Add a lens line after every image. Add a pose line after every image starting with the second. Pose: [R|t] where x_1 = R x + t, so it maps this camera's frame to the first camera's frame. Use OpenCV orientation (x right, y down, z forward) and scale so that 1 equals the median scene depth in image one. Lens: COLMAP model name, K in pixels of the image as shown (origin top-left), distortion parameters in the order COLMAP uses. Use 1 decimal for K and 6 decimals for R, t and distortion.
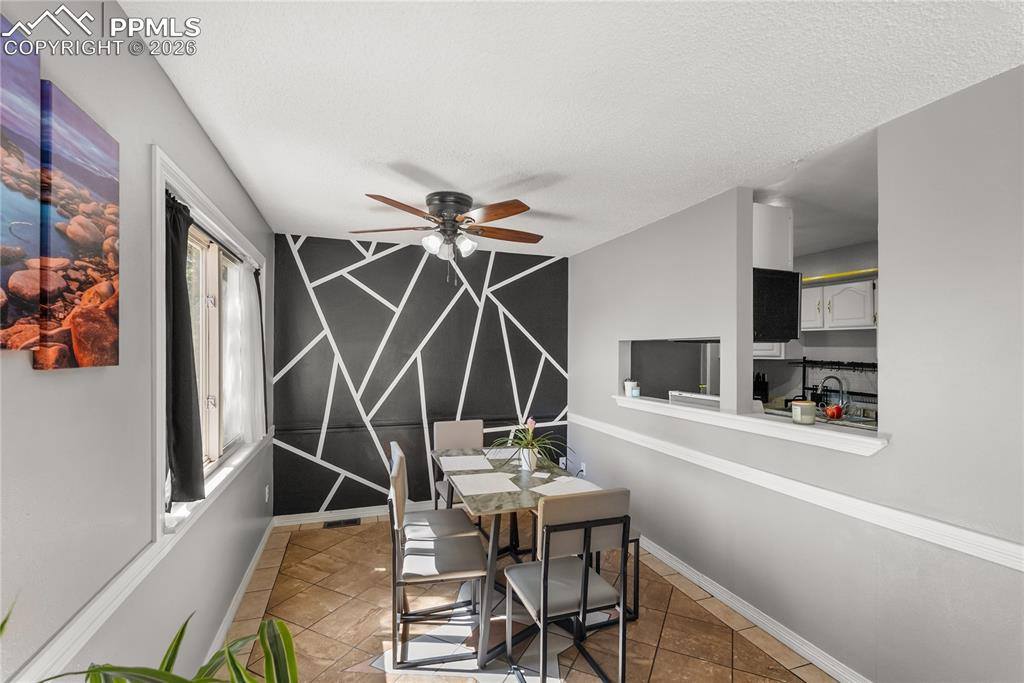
lens RADIAL K [[459.0, 0, 512.7], [0, 459.0, 349.3], [0, 0, 1]] dist [-0.002804, -0.000213]
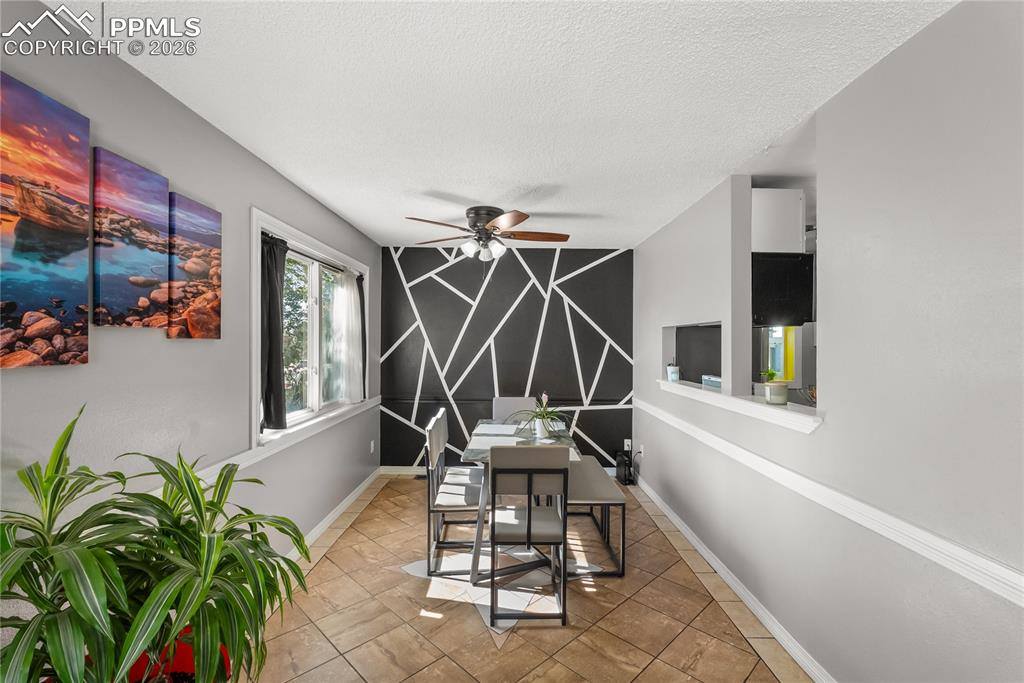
lens RADIAL K [[455.4, 0, 509.6], [0, 455.4, 337.2], [0, 0, 1]] dist [-0.001803, -0.000069]
pose [[0.943608, -0.002645, -0.331056, 0.279359], [-0.000272, 0.999962, -0.008764, 0.015409], [0.331066, 0.008359, 0.943571, -0.102515]]
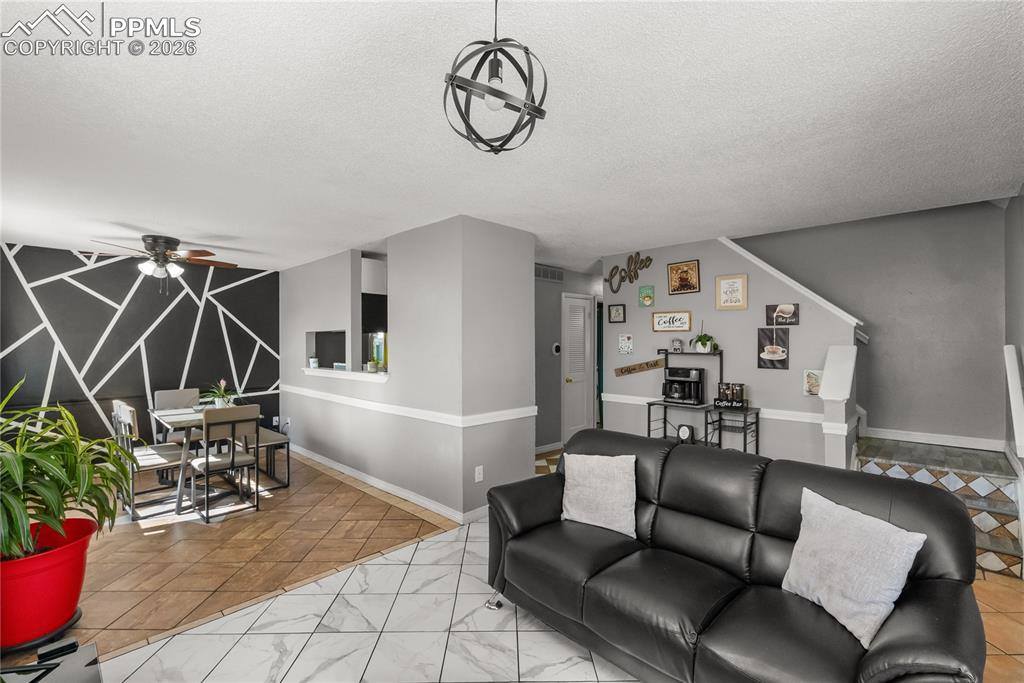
lens RADIAL K [[450.9, 0, 512.0], [0, 450.9, 341.5], [0, 0, 1]] dist [-0.002460, -0.000182]
pose [[0.895964, -0.008643, 0.444042, 0.203904], [0.007618, 0.999963, 0.004093, 0.013860], [-0.444061, -0.000284, 0.895997, -0.732201]]
